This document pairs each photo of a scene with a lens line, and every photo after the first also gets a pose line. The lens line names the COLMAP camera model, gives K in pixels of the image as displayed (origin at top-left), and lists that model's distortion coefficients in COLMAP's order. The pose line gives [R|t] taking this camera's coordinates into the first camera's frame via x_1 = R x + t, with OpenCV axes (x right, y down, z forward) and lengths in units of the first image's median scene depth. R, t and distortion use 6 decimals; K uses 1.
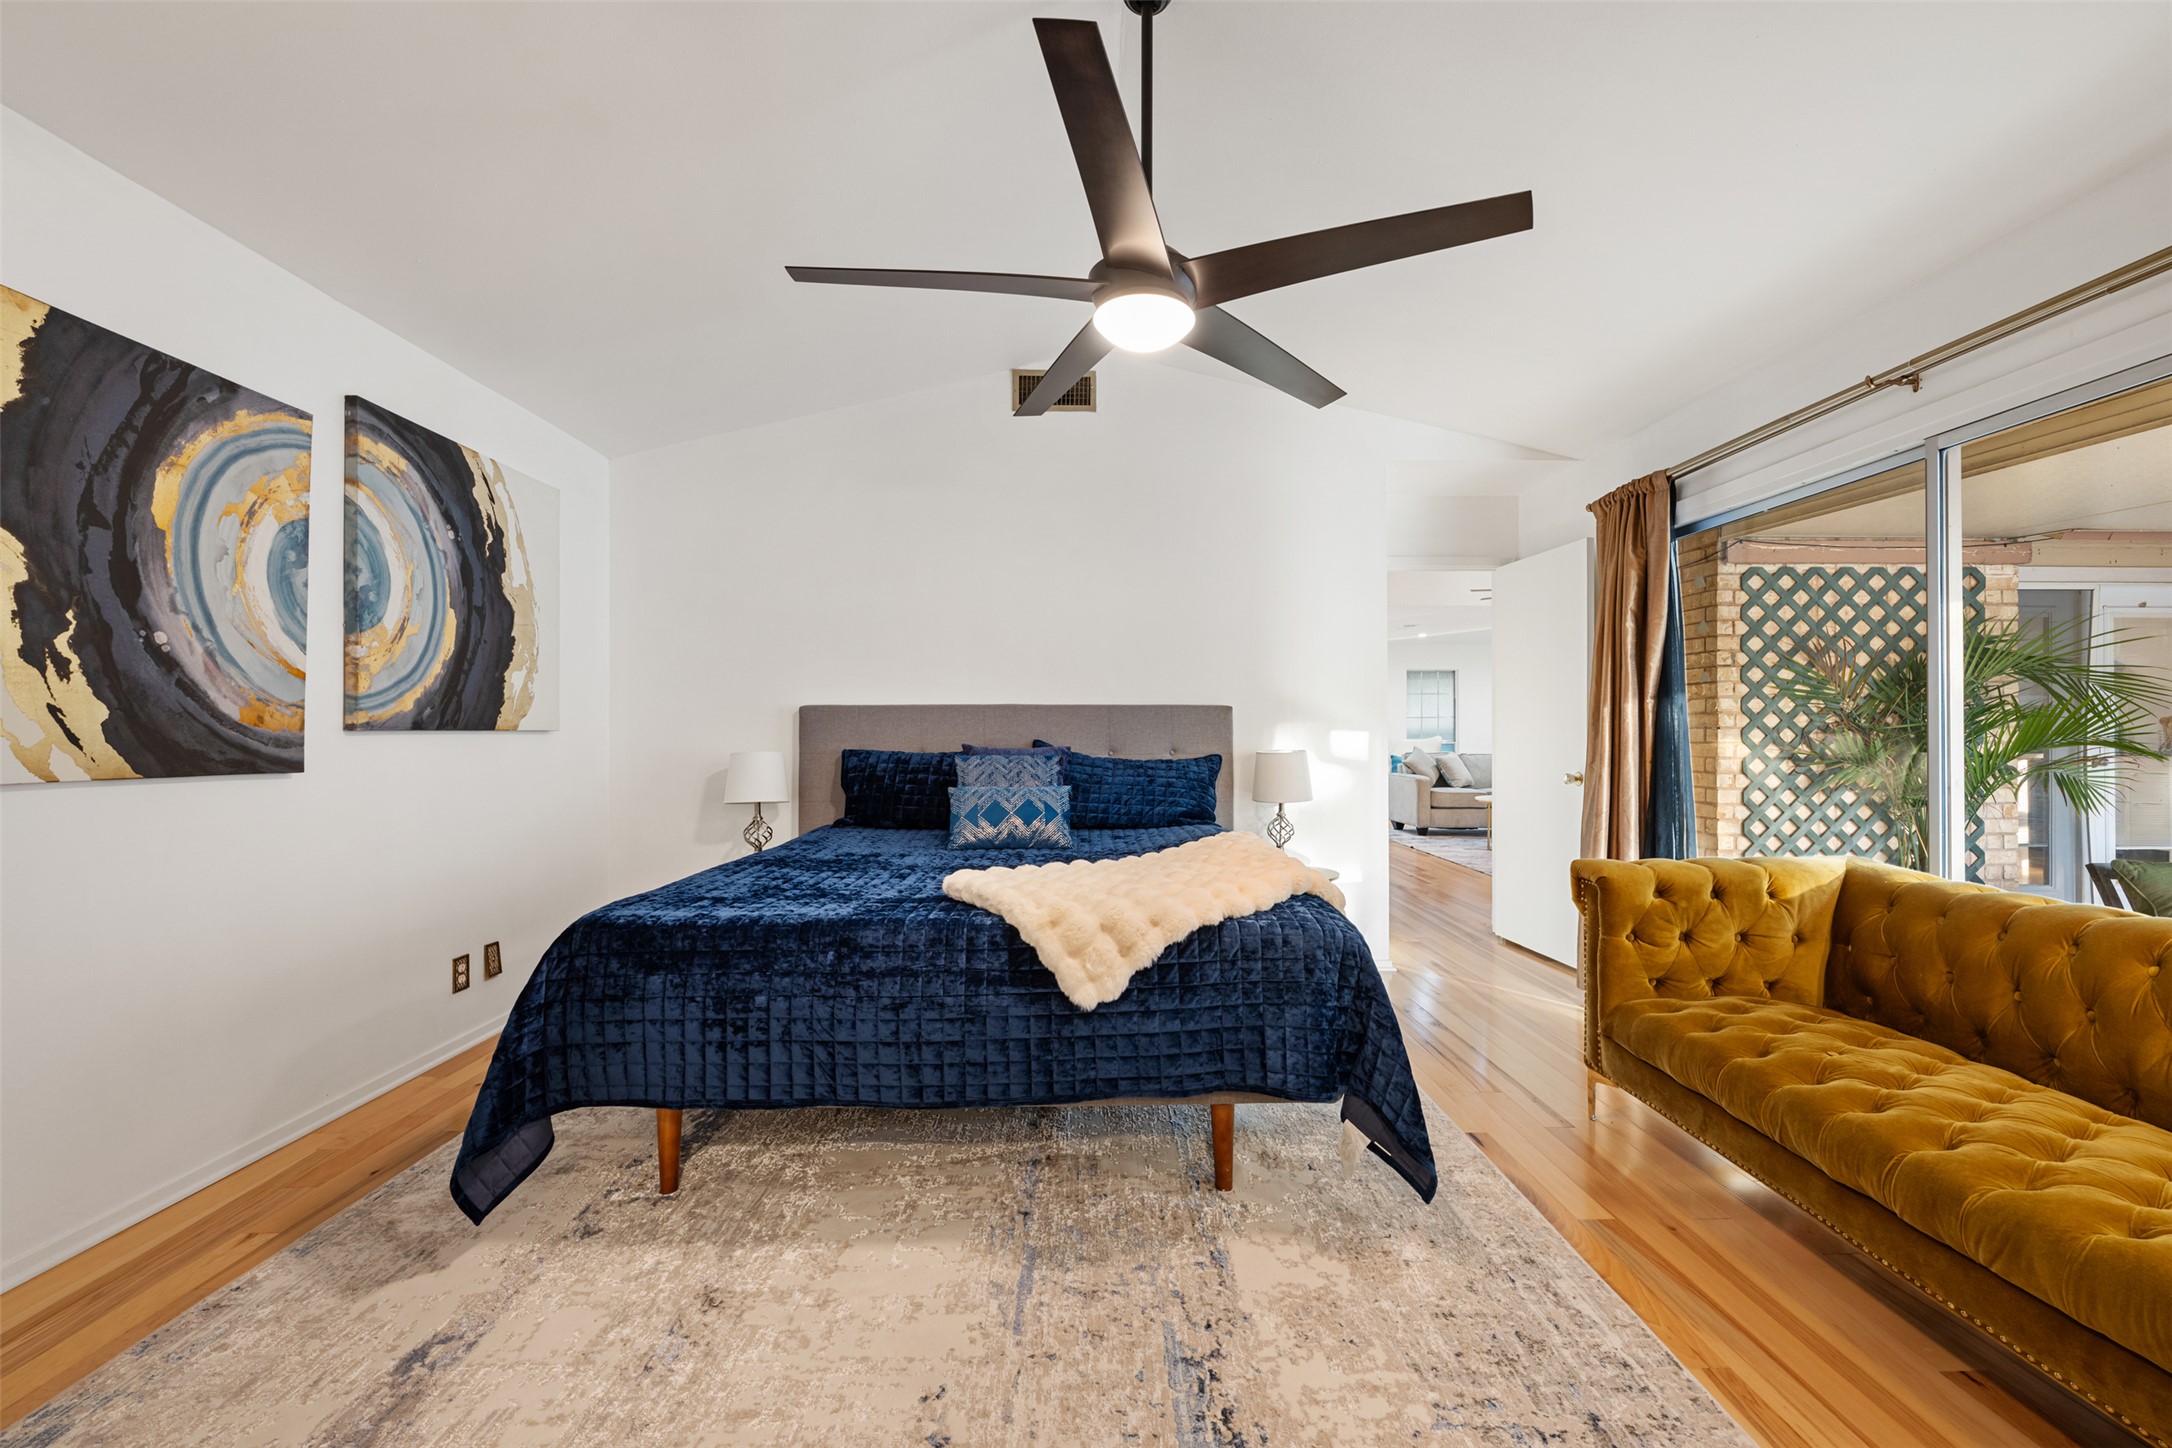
lens RADIAL K [[858.9, 0, 1093.1], [0, 858.9, 723.9], [0, 0, 1]] dist [-0.000135, -0.000023]
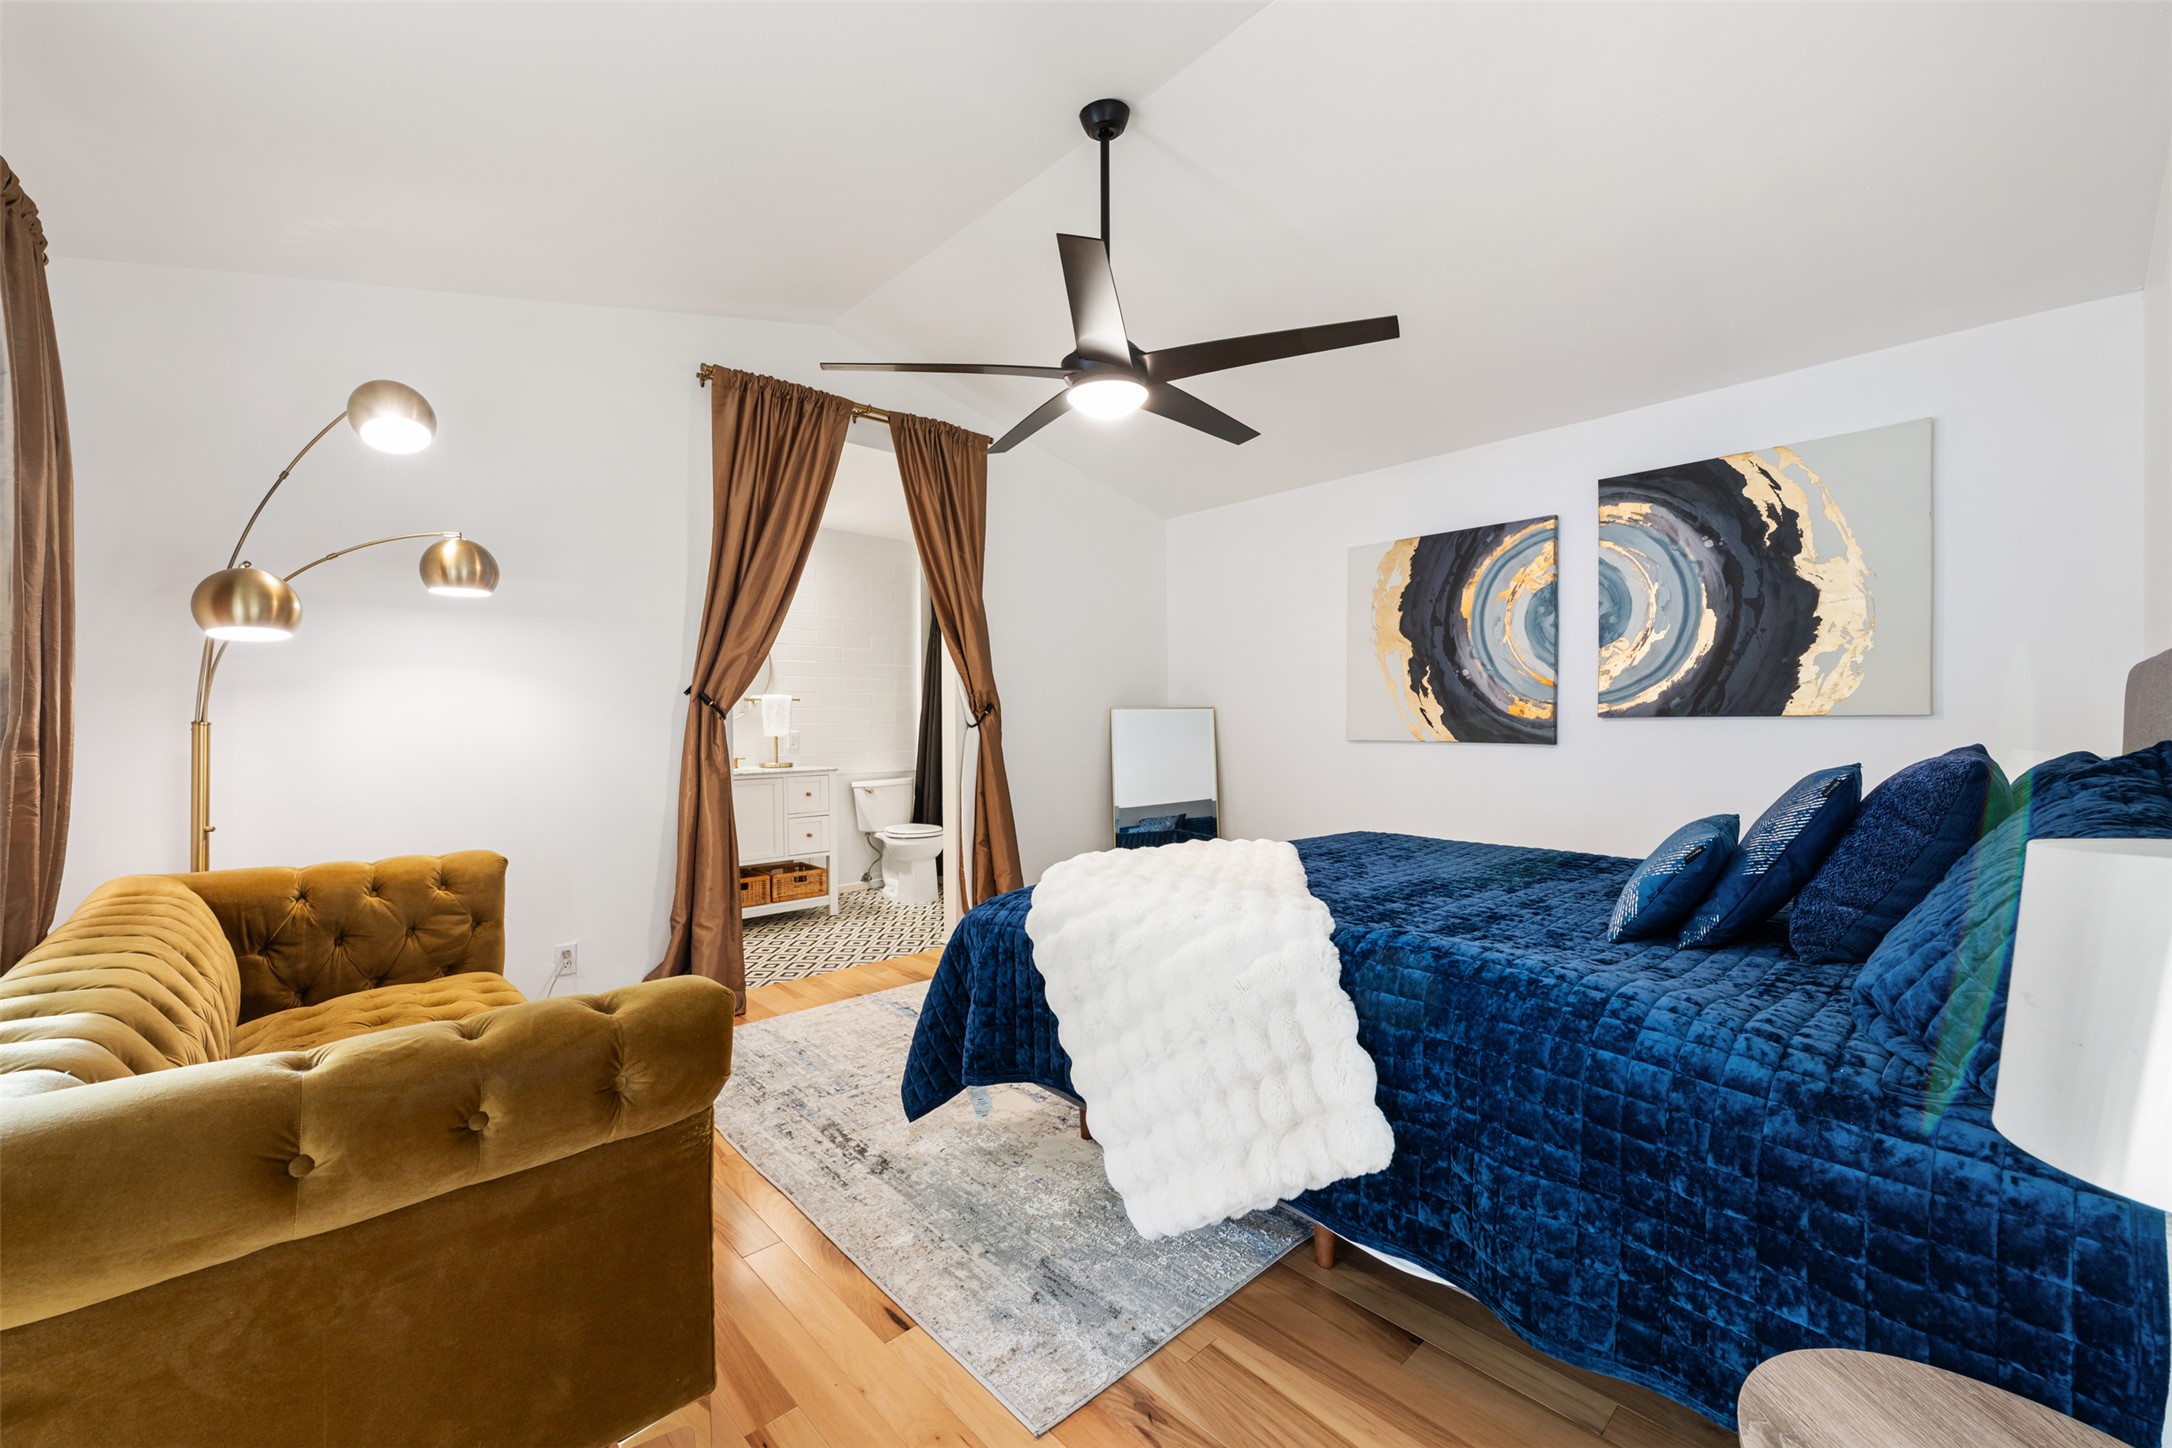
lens RADIAL K [[858.9, 0, 1084.6], [0, 858.9, 722.8], [0, 0, 1]] dist [-0.000135, -0.000023]
pose [[-0.746639, 0.003511, -0.665220, 0.643763], [0.010687, 0.999920, -0.006717, 0.014811], [0.665143, -0.012124, -0.746617, 1.345587]]
